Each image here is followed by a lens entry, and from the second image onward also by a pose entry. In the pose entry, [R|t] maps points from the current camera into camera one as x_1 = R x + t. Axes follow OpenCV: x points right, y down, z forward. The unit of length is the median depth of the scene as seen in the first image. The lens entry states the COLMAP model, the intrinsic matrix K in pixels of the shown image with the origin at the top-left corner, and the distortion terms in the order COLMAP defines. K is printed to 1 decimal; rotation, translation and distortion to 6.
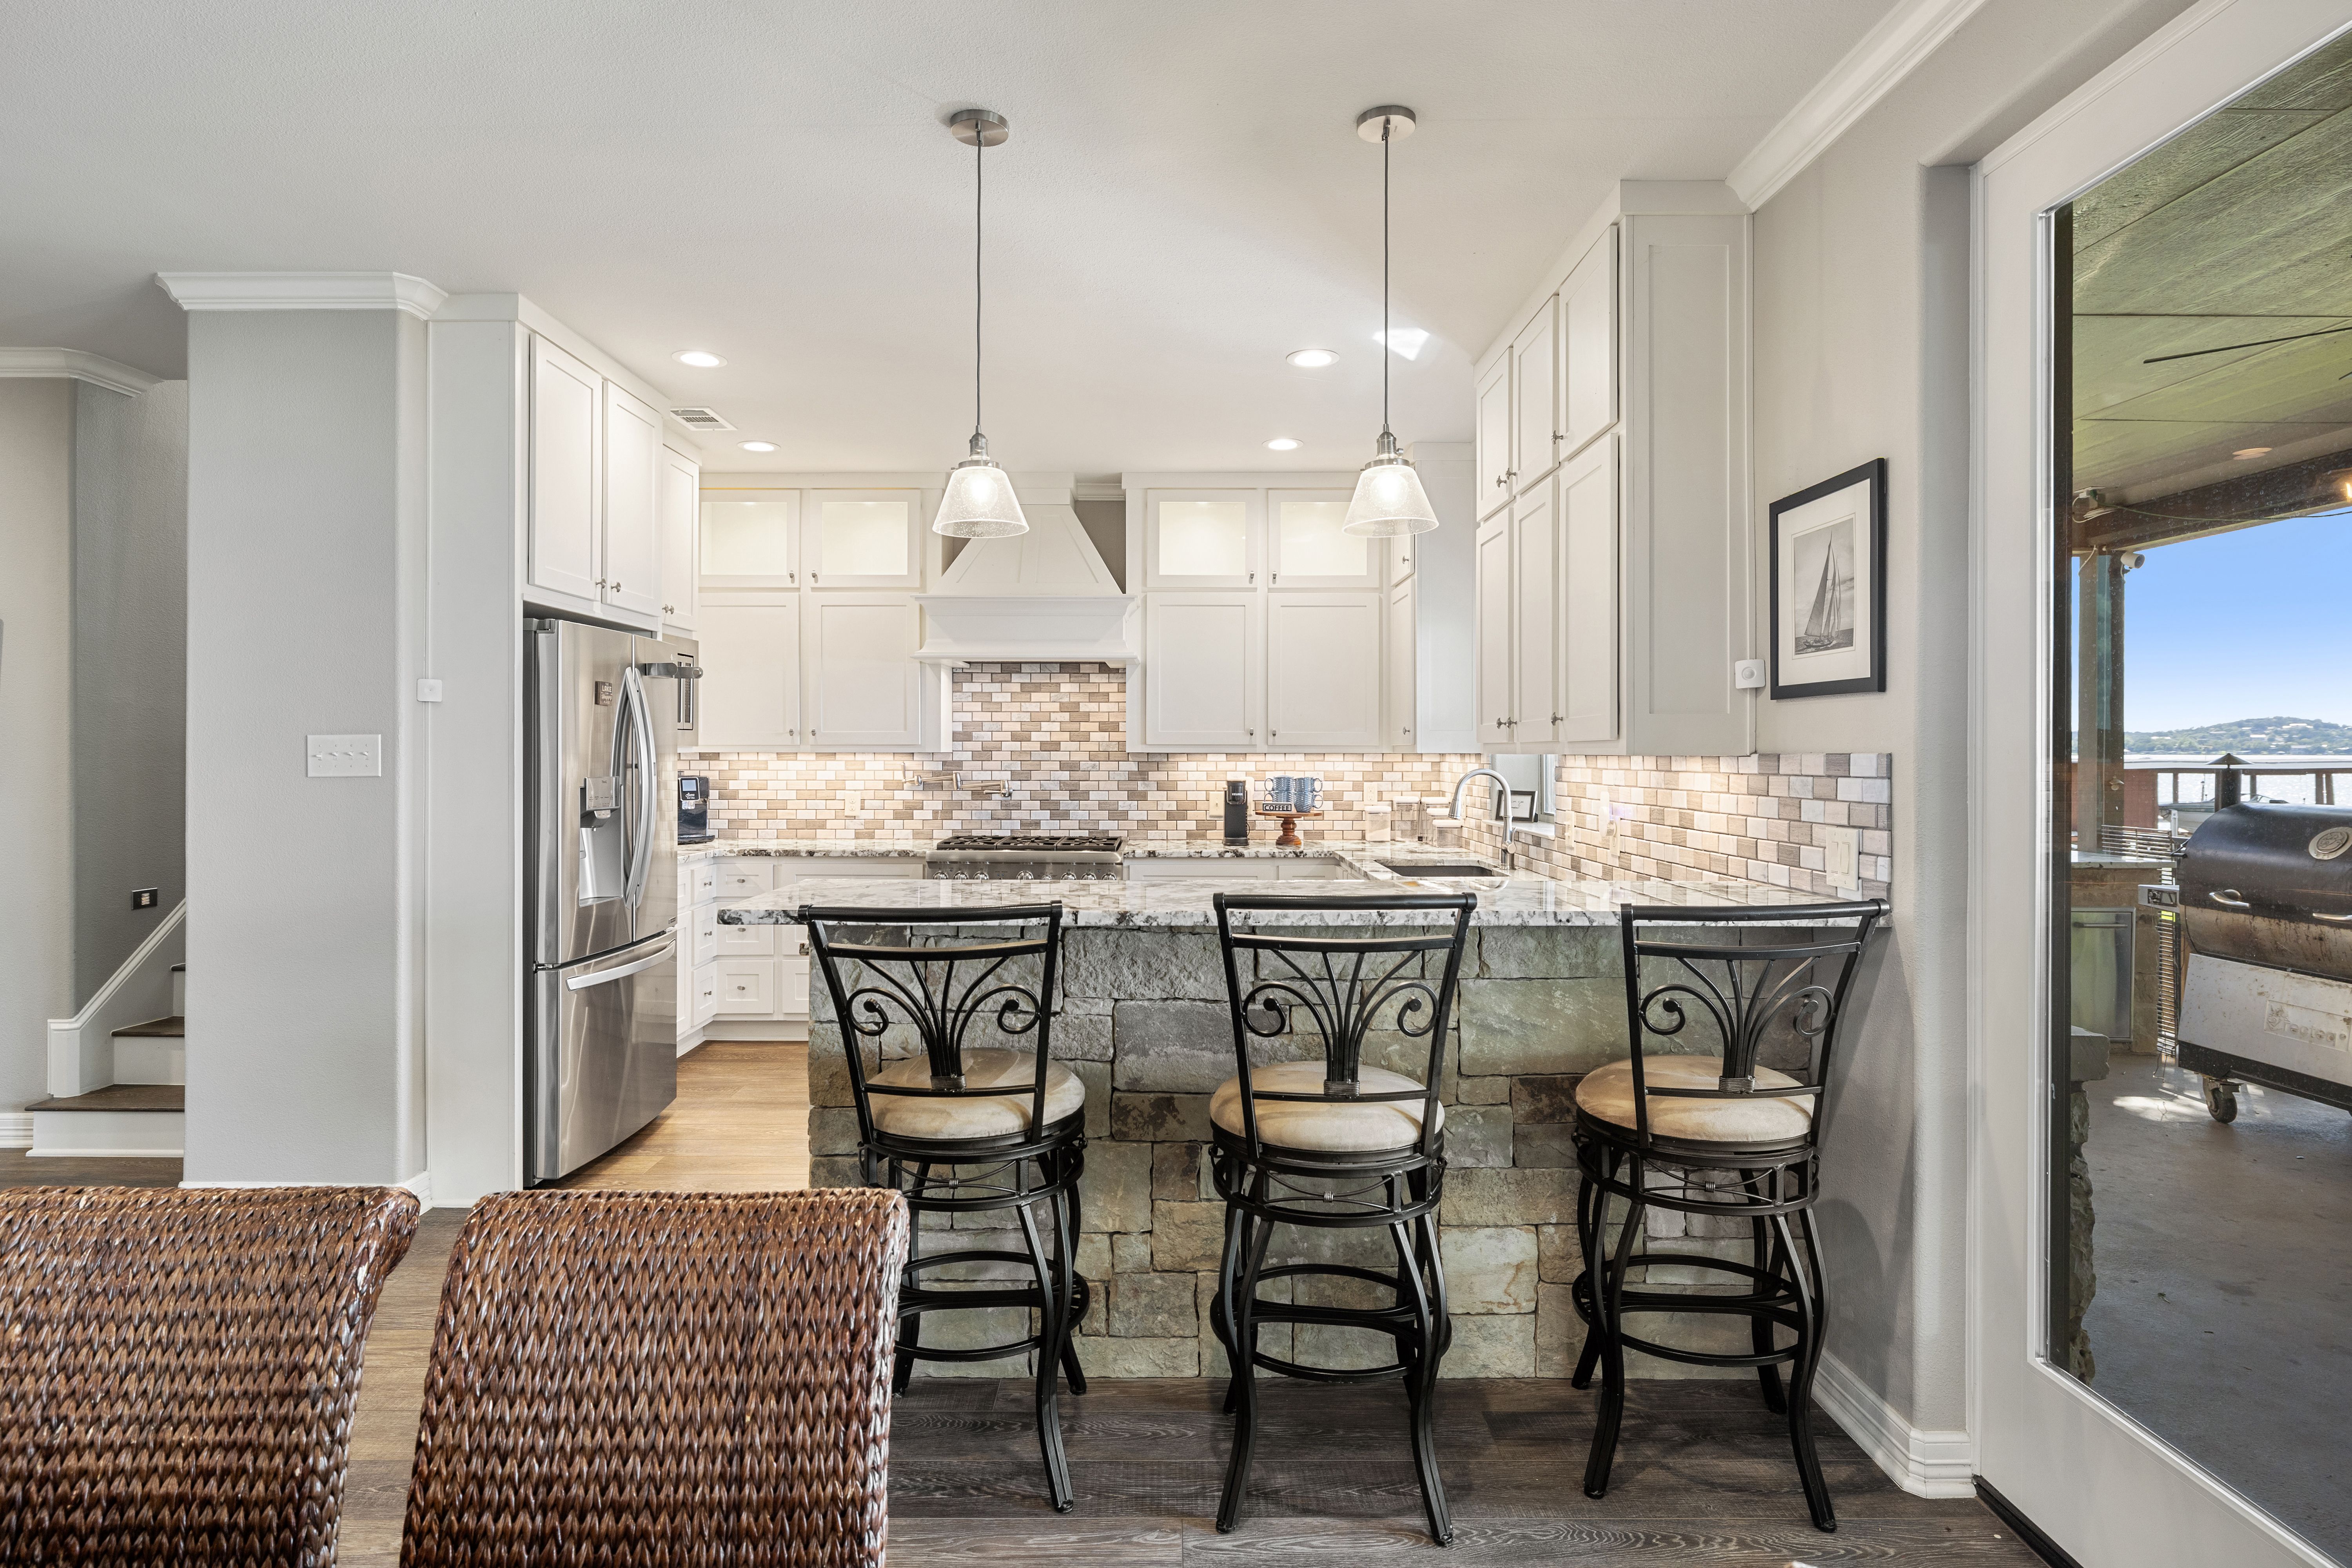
lens RADIAL K [[1236.4, 0, 1176.2], [0, 1236.4, 751.1], [0, 0, 1]] dist [-0.000955, -0.000090]
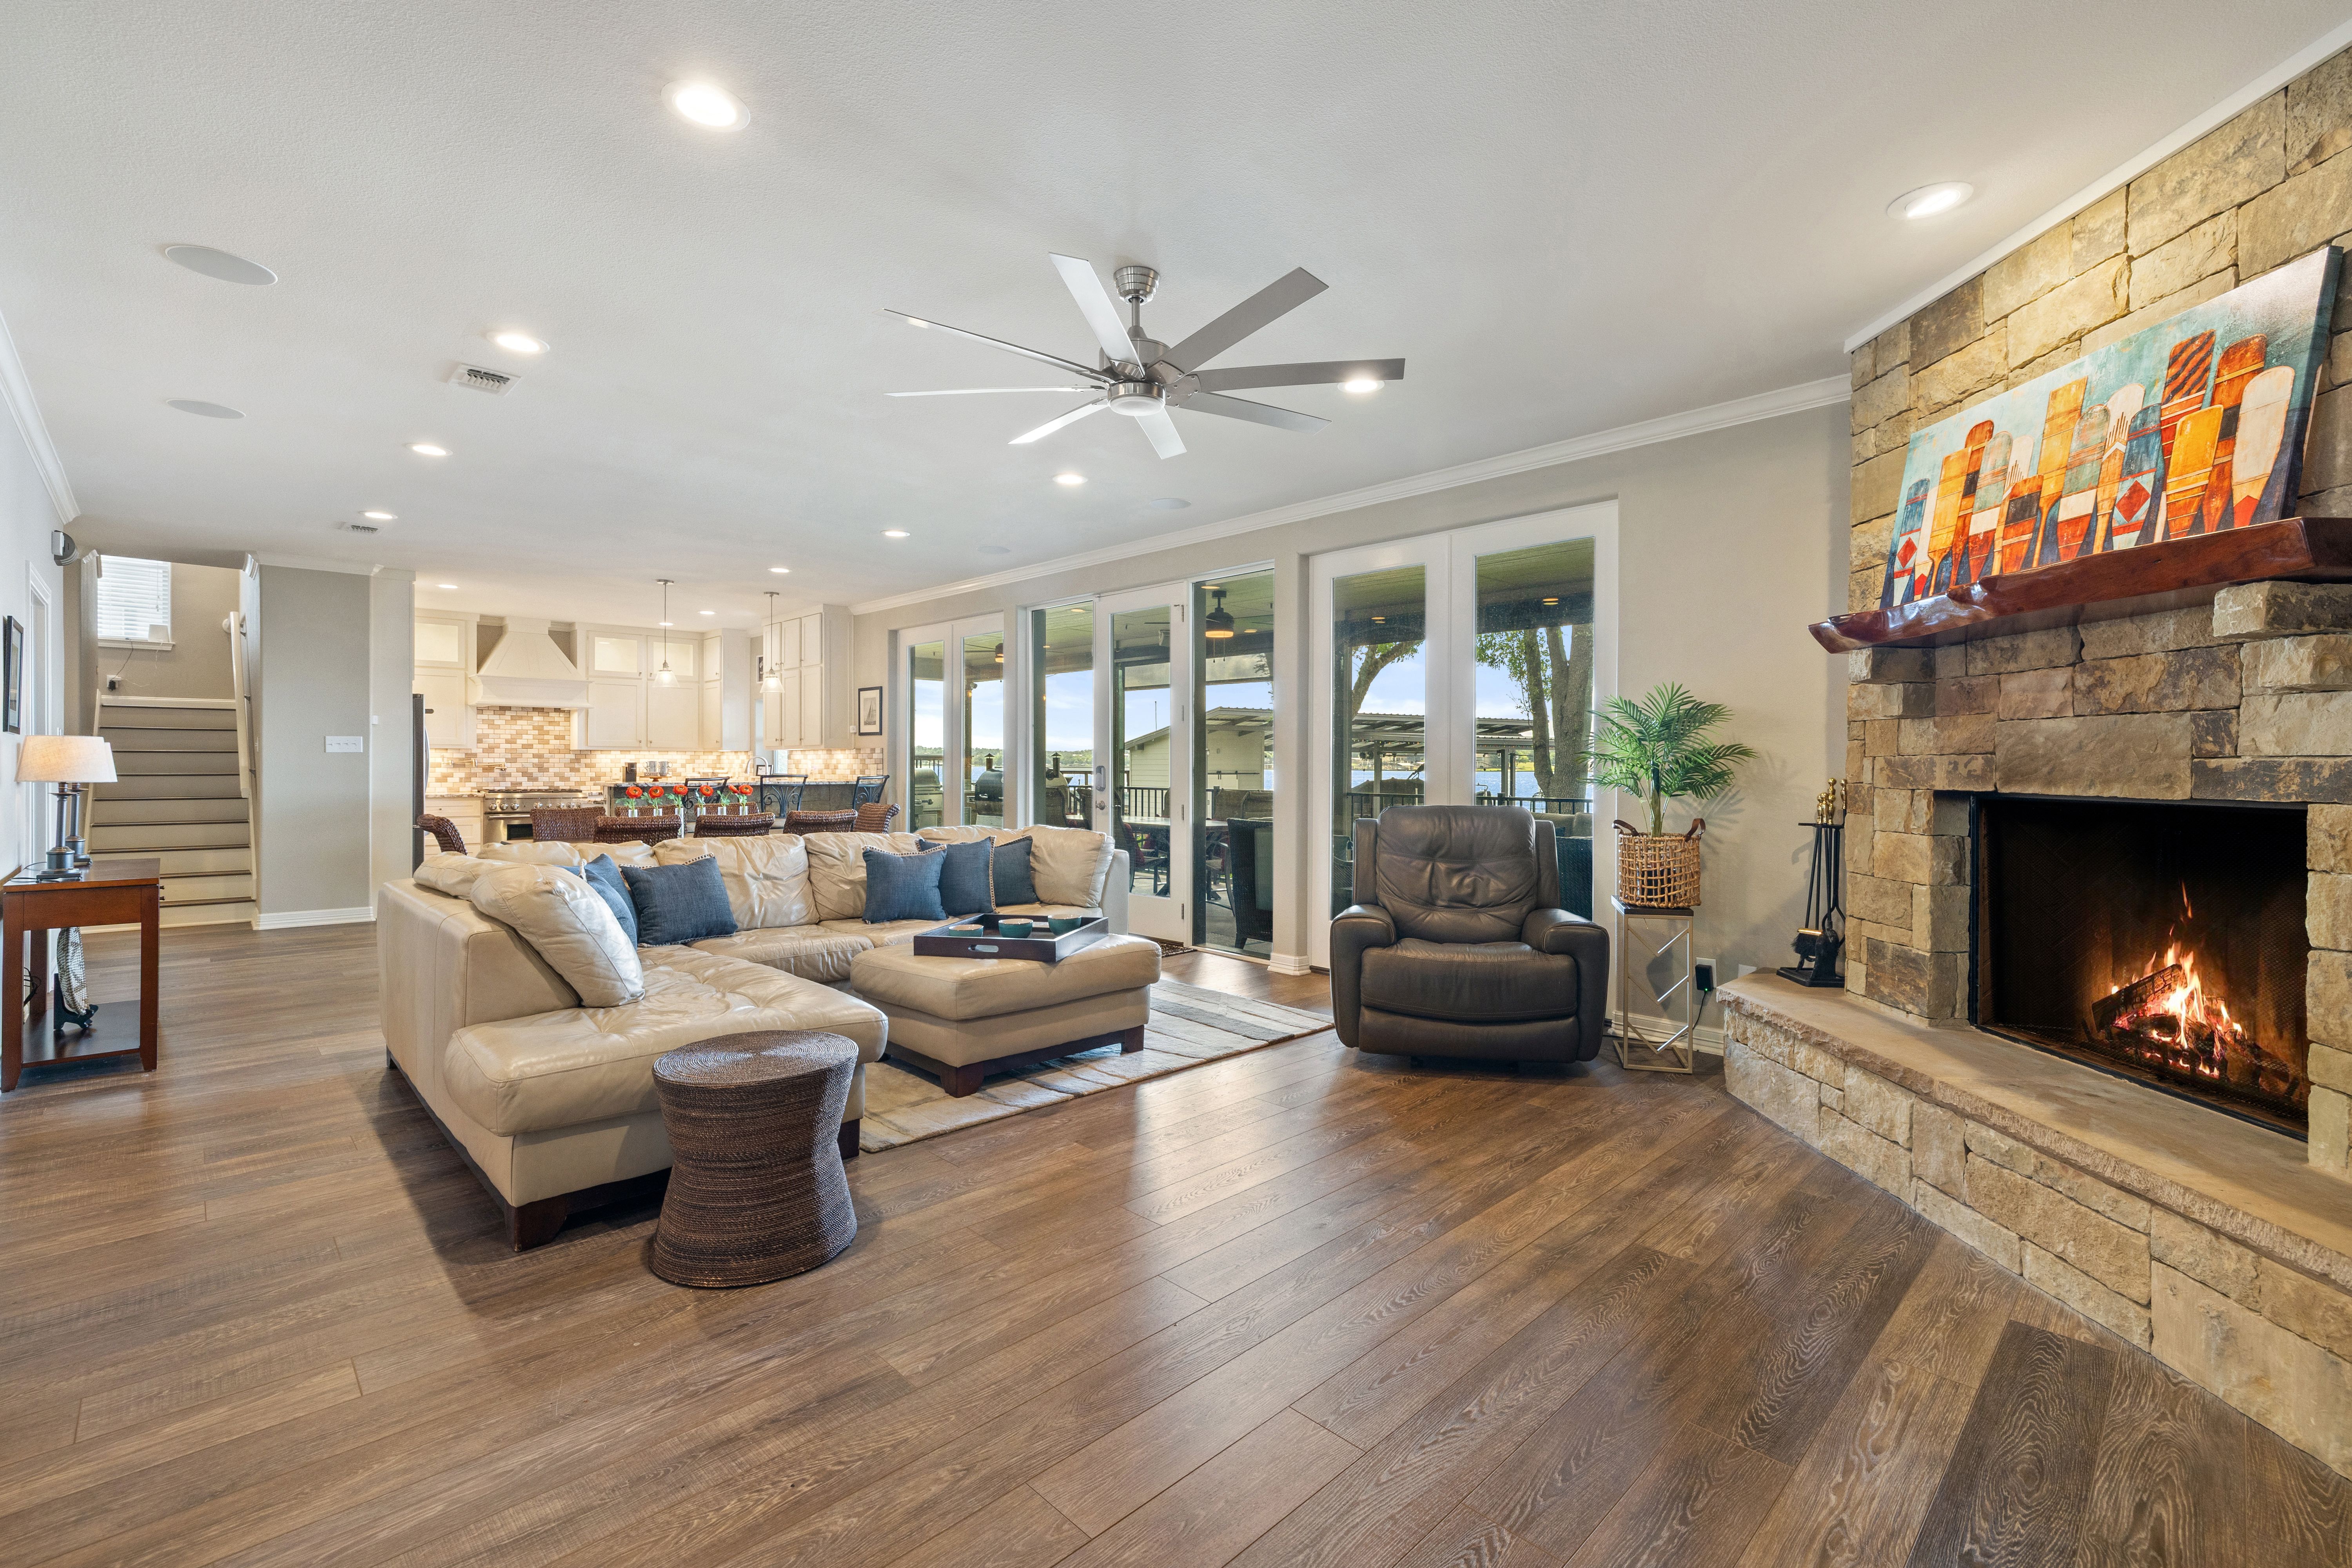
lens RADIAL K [[1026.6, 0, 1171.6], [0, 1026.6, 766.9], [0, 0, 1]] dist [0.006525, 0.000182]
pose [[0.720969, -0.000501, 0.692968, -0.521697], [-0.002507, 0.999991, 0.003331, 0.022314], [-0.692963, -0.004139, 0.720961, -1.003571]]
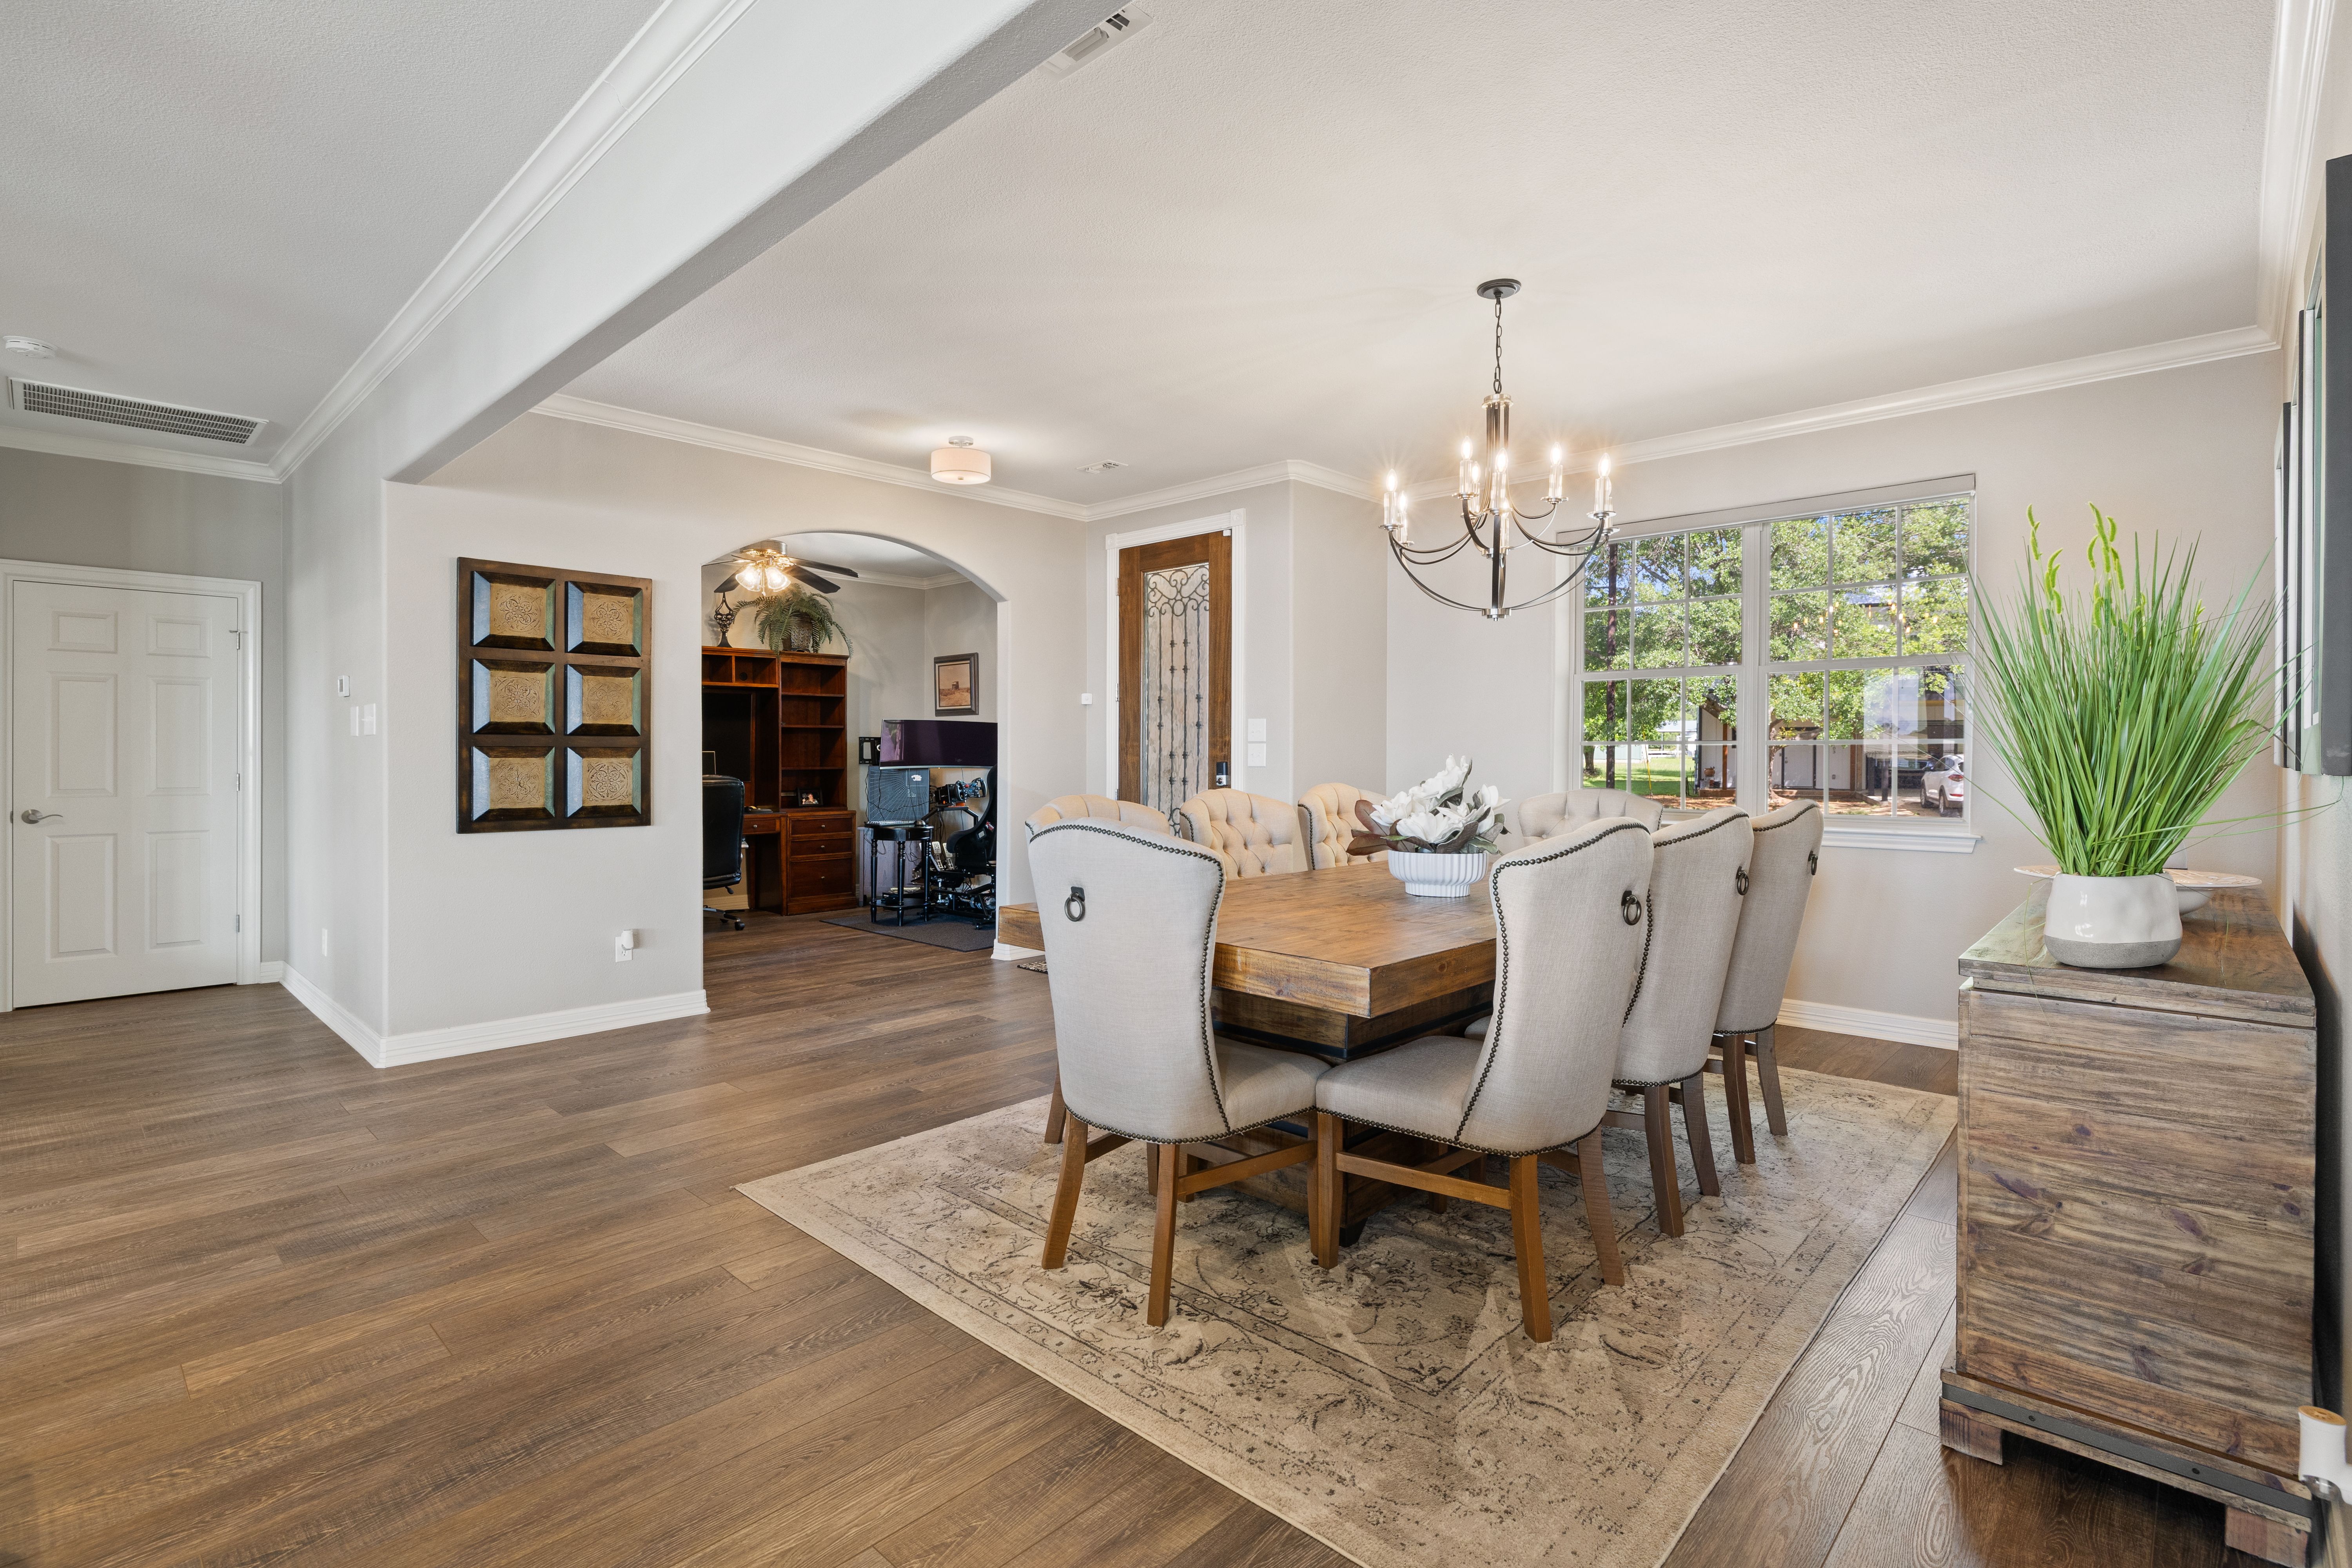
lens RADIAL K [[1101.3, 0, 1177.4], [0, 1101.3, 760.8], [0, 0, 1]] dist [-0.006250, 0.000559]
pose [[-0.688329, 0.003033, -0.725392, -0.448583], [-0.002189, 0.999978, 0.006258, 0.022172], [0.725396, 0.005895, -0.688307, -0.146731]]
